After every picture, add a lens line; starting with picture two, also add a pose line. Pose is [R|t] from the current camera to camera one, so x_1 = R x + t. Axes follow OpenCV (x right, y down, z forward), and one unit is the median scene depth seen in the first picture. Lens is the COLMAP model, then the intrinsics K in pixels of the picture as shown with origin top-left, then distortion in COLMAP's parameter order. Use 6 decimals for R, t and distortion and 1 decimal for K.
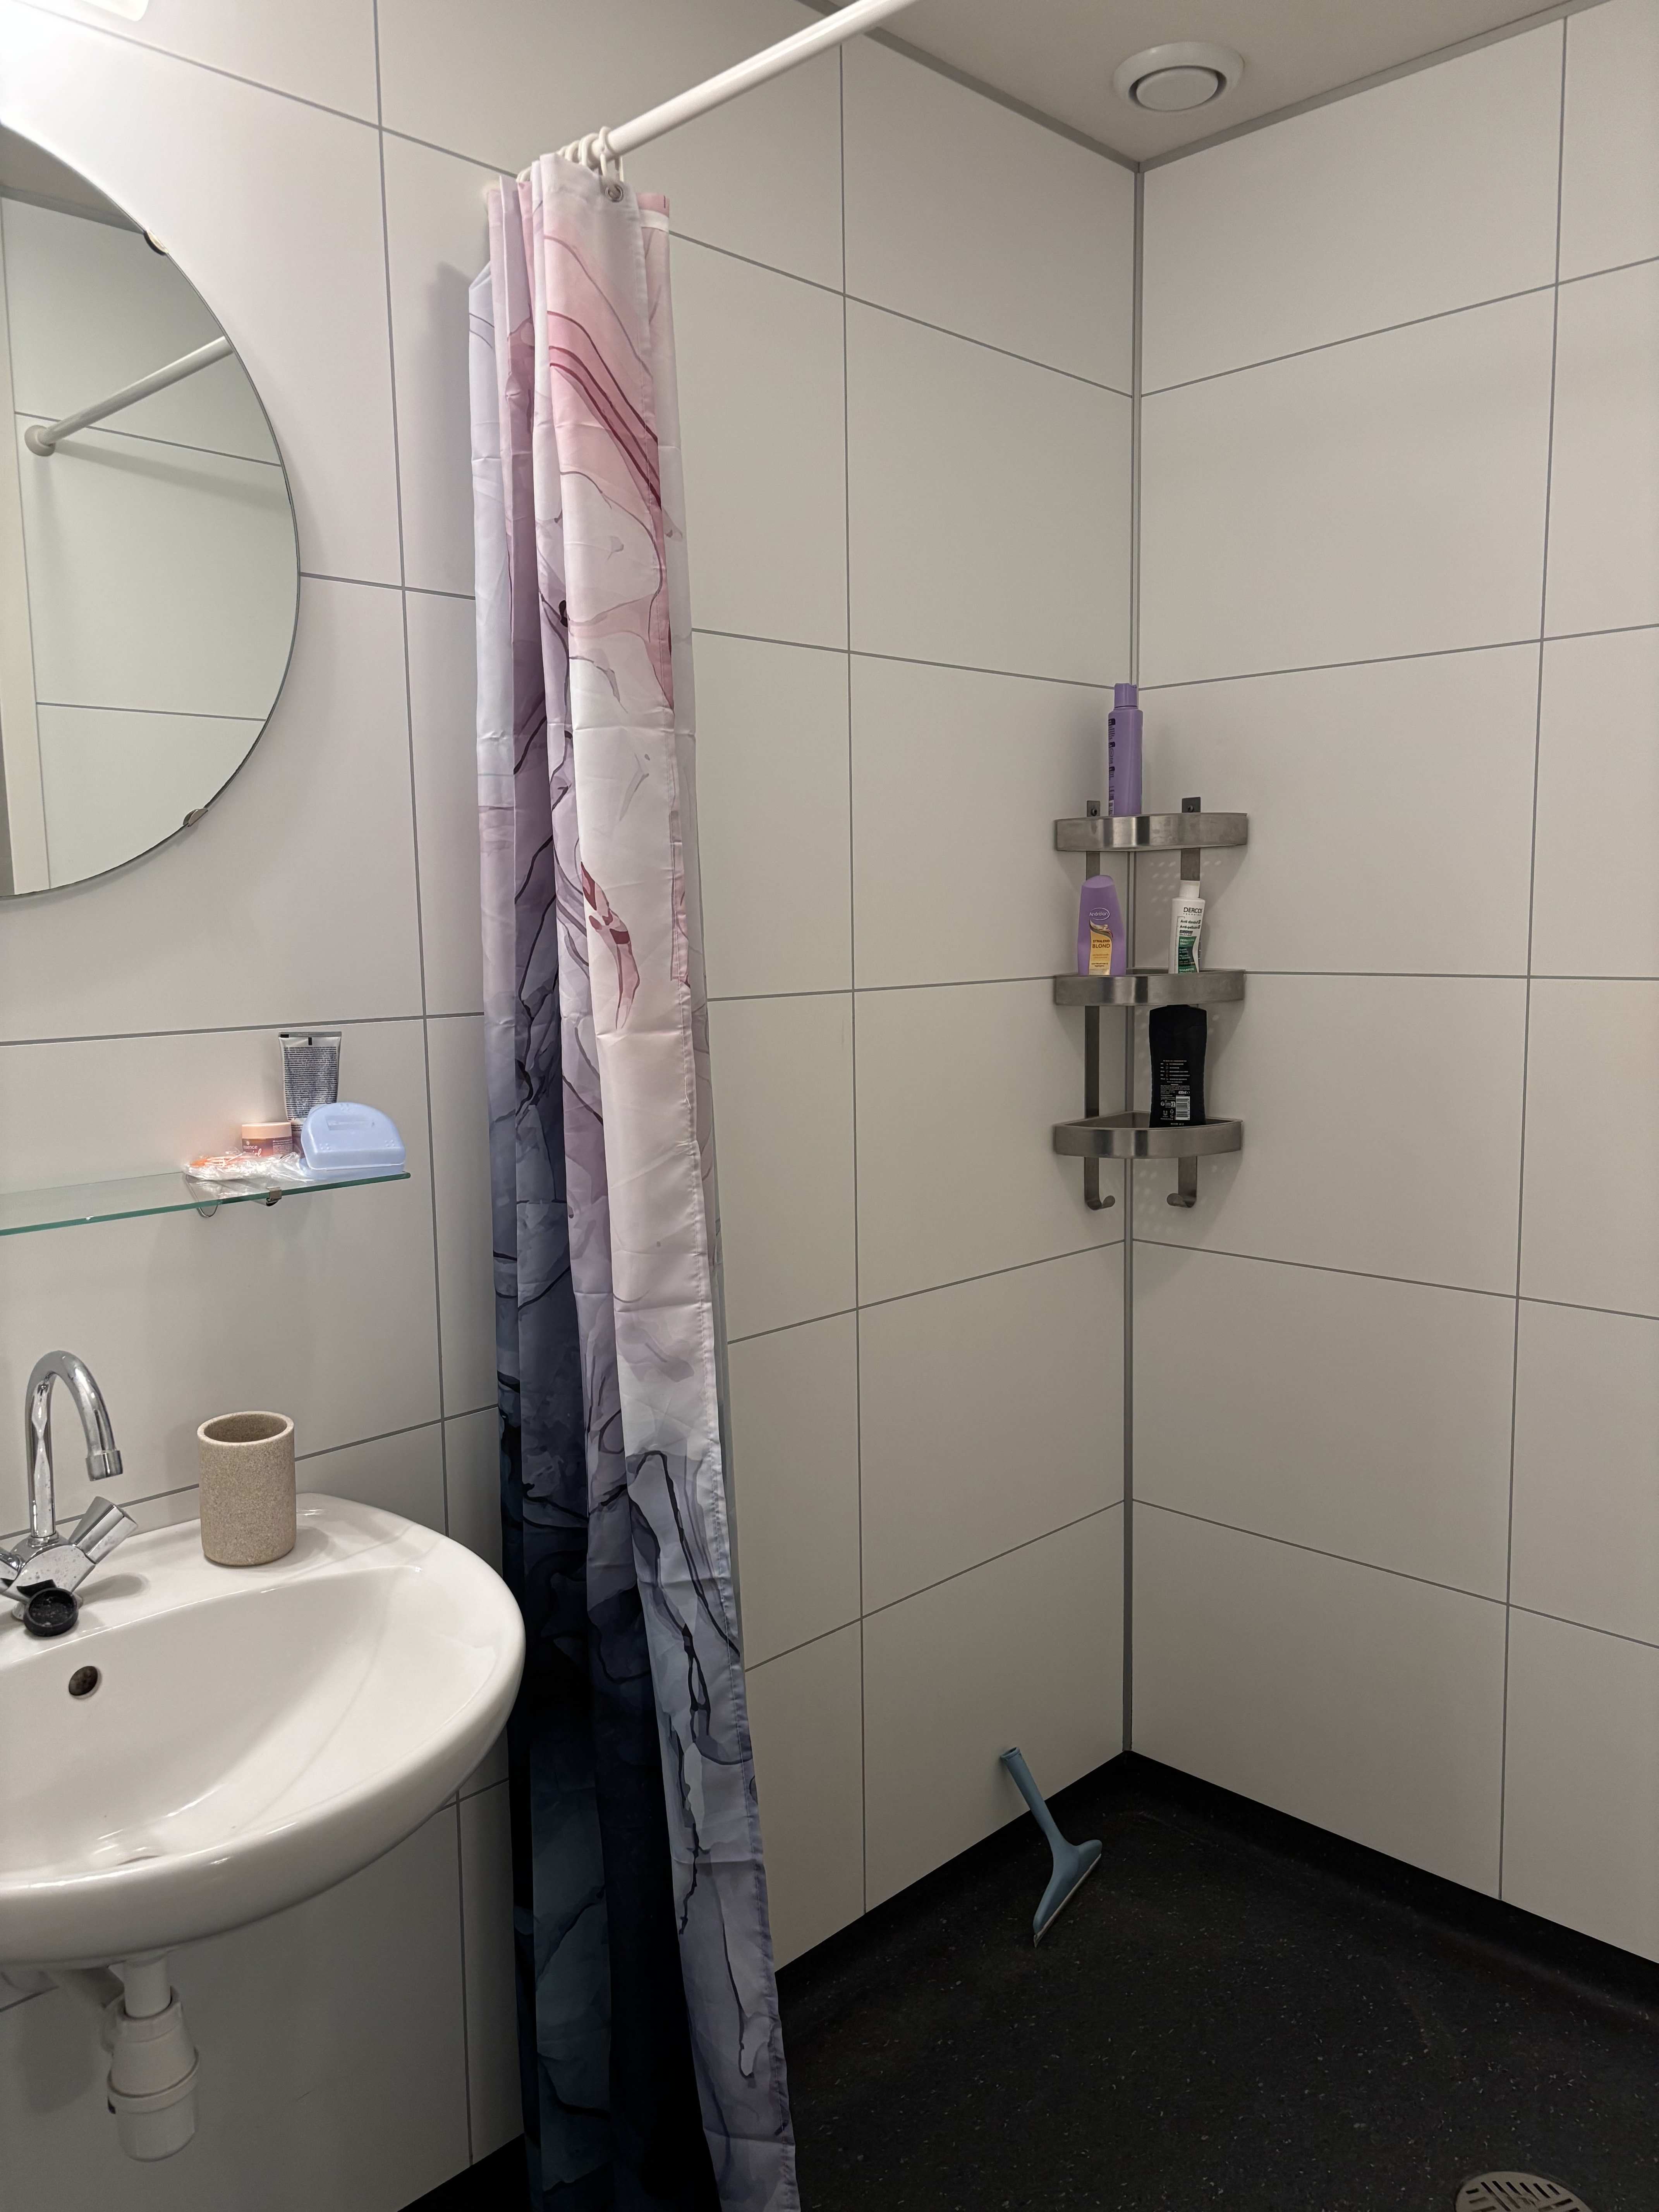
lens RADIAL K [[1656.7, 0, 829.5], [0, 1656.7, 1106.0], [0, 0, 1]] dist [0.006524, 0.002832]
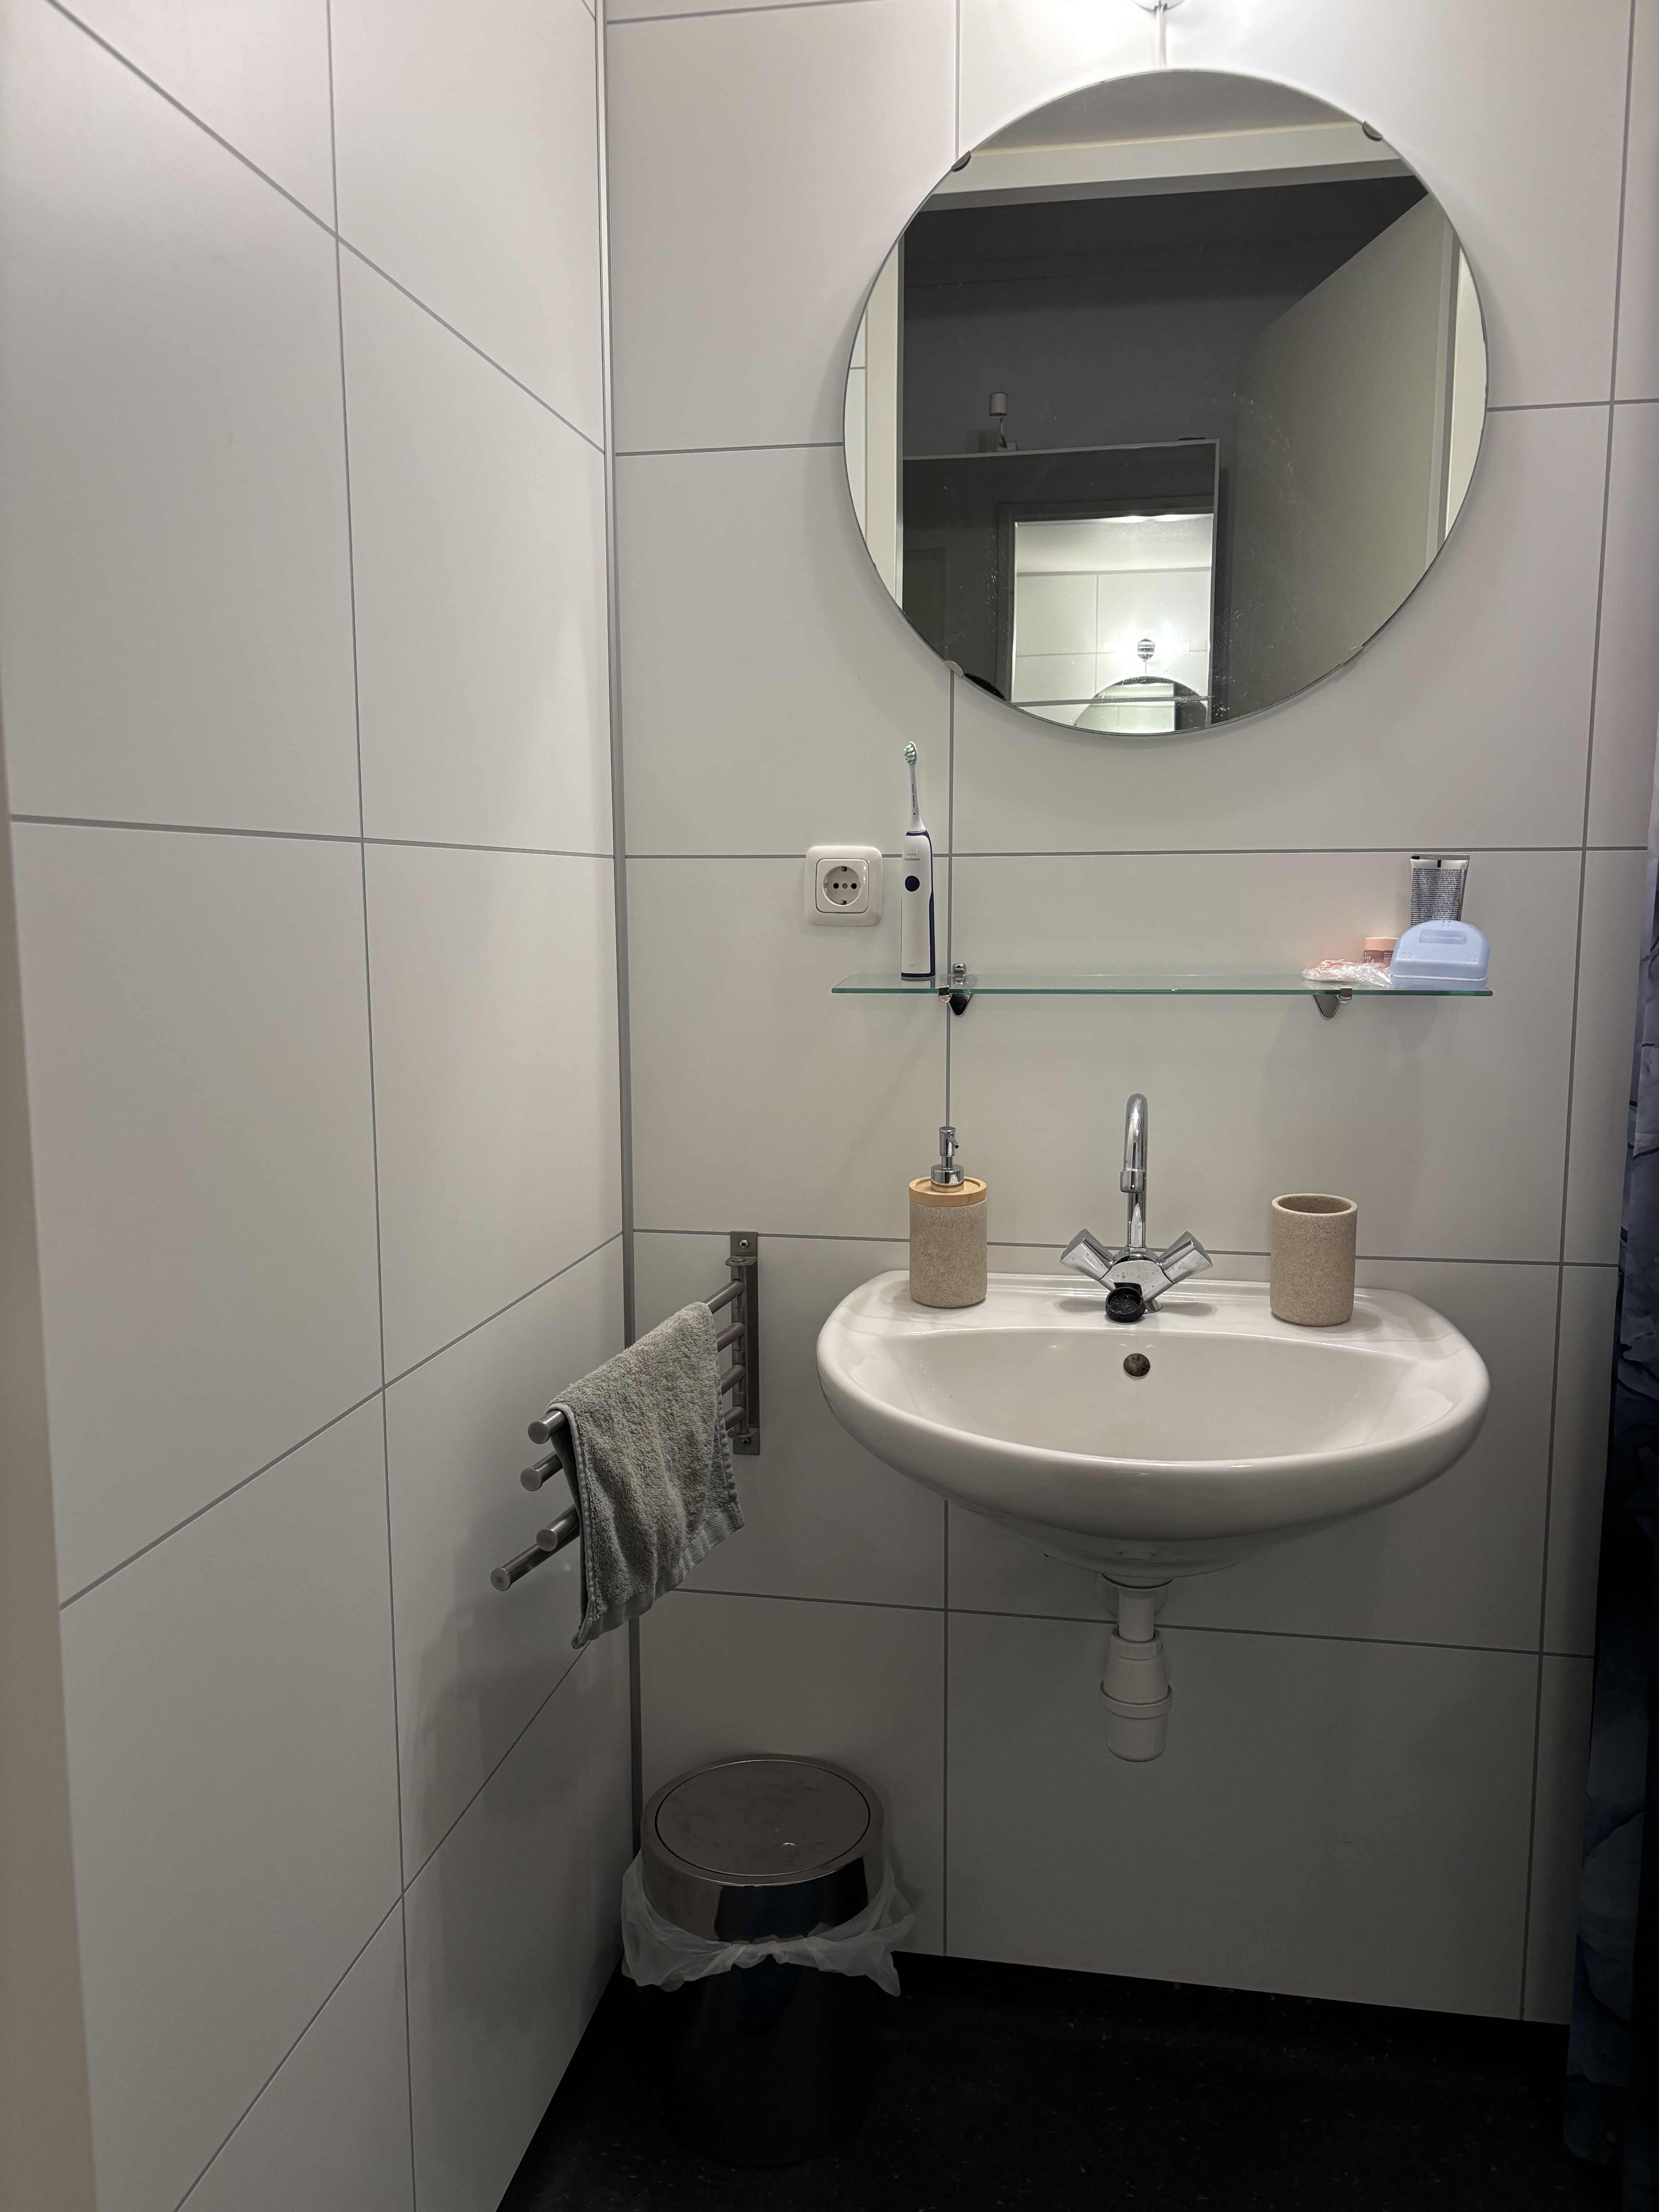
lens RADIAL K [[1679.2, 0, 829.5], [0, 1679.2, 1106.0], [0, 0, 1]] dist [0.008635, 0.003448]
pose [[0.576363, 0.127979, -0.807110, 0.356021], [-0.102295, 0.991191, 0.084118, 0.065043], [0.810766, 0.034081, 0.584378, 0.069054]]
